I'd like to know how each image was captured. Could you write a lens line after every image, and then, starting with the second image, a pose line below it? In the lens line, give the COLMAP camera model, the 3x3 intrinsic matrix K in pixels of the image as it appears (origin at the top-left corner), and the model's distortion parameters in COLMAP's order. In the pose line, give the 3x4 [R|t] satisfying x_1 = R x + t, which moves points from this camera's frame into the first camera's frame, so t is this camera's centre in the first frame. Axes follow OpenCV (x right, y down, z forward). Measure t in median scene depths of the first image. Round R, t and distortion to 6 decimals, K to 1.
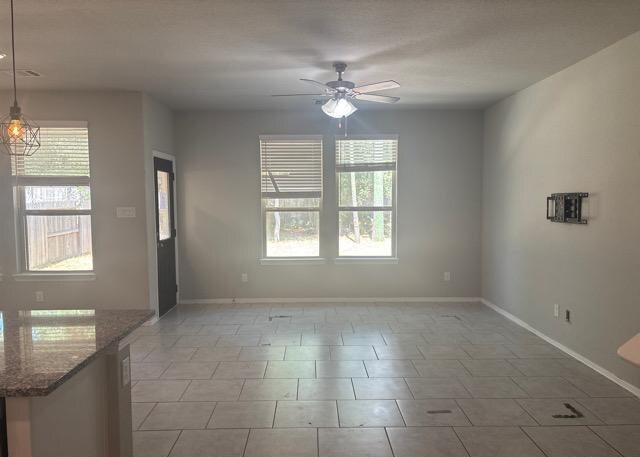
lens RADIAL K [[469.2, 0, 316.2], [0, 469.2, 241.8], [0, 0, 1]] dist [0.061899, -0.100507]
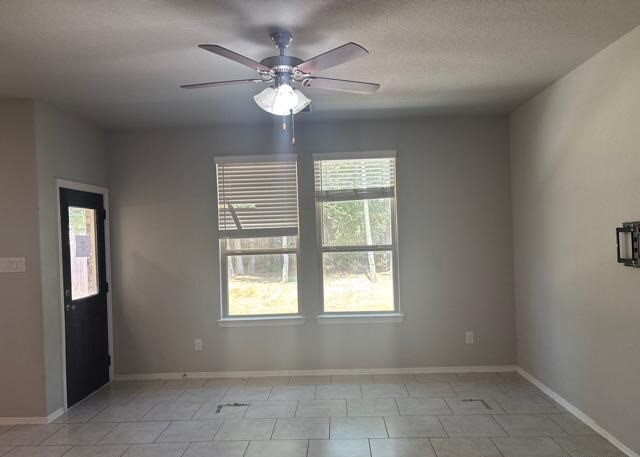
lens RADIAL K [[486.5, 0, 319.6], [0, 486.5, 241.2], [0, 0, 1]] dist [0.040015, -0.042956]
pose [[0.999096, -0.026359, -0.033351, 0.073391], [0.023713, 0.996718, -0.077396, -0.023301], [0.035281, 0.076536, 0.996442, 0.219565]]
